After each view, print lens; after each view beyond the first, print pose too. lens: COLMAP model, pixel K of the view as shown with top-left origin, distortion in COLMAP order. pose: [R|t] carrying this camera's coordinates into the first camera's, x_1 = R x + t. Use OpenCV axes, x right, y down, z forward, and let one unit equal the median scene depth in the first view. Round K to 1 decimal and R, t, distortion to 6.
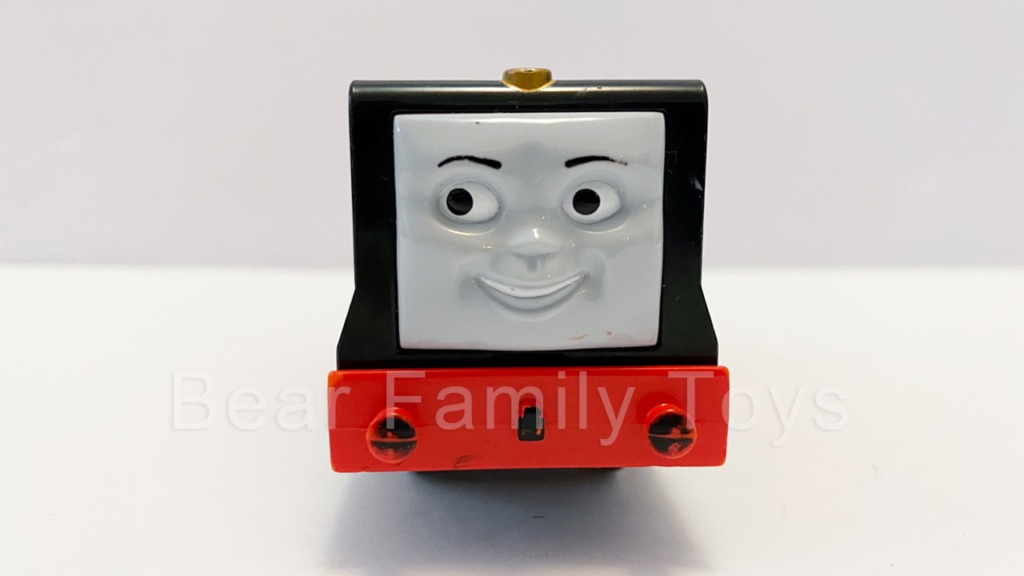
lens RADIAL K [[911.4, 0, 512.0], [0, 911.4, 288.0], [0, 0, 1]] dist [0.093295, -0.001075]
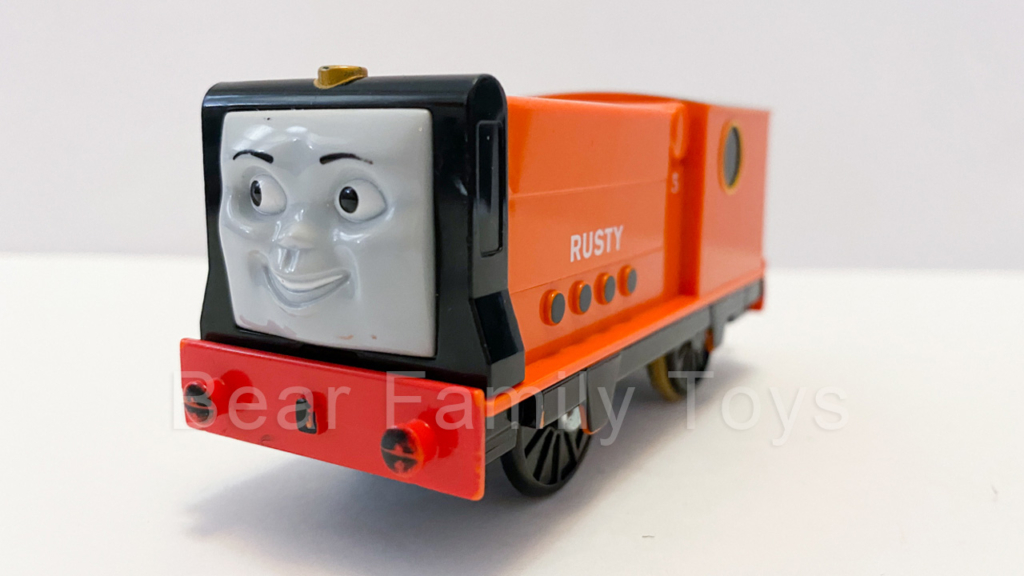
lens RADIAL K [[911.4, 0, 512.0], [0, 911.4, 288.0], [0, 0, 1]] dist [0.093295, -0.001075]
pose [[0.846726, 0.096191, -0.523261, 0.751688], [-0.104234, 0.994452, 0.014142, -0.032290], [0.521718, 0.042567, 0.852055, 0.254344]]
